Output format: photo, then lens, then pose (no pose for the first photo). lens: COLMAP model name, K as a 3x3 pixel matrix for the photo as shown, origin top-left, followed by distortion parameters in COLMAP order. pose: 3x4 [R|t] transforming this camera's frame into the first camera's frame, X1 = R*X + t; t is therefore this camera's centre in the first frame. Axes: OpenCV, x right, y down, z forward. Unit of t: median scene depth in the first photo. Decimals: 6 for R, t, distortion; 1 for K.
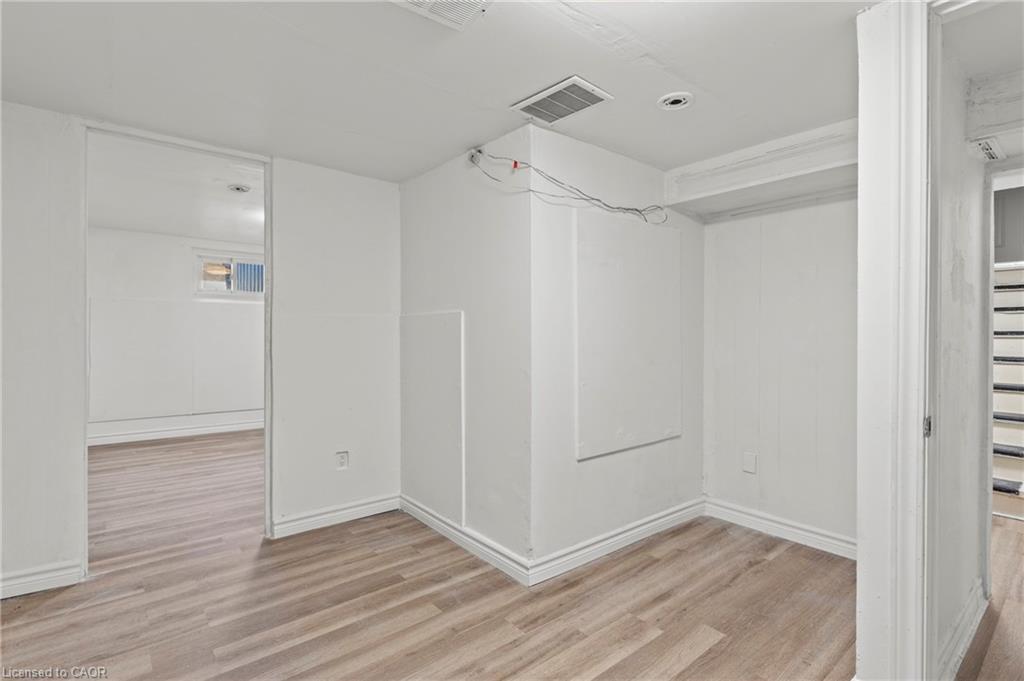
lens RADIAL K [[463.0, 0, 506.2], [0, 463.0, 339.2], [0, 0, 1]] dist [0.000580, -0.000387]
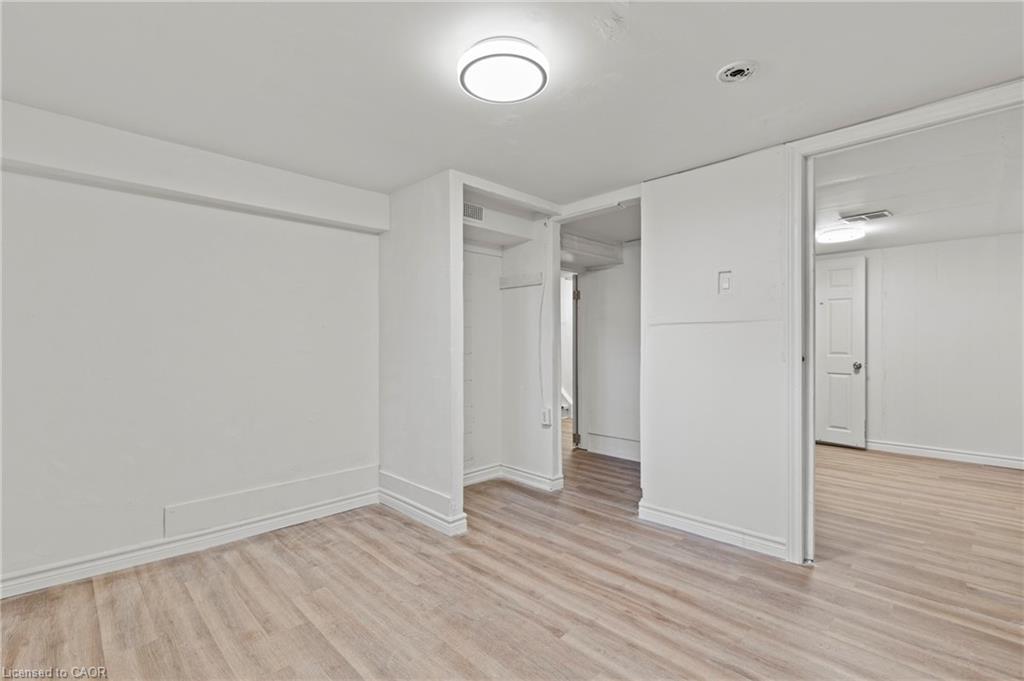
lens RADIAL K [[463.0, 0, 506.2], [0, 463.0, 339.2], [0, 0, 1]] dist [0.000580, -0.000387]
pose [[-0.057658, -0.001633, 0.998335, -1.643969], [0.008964, 0.999958, 0.002153, -0.022479], [-0.998296, 0.009073, -0.057641, 1.950533]]
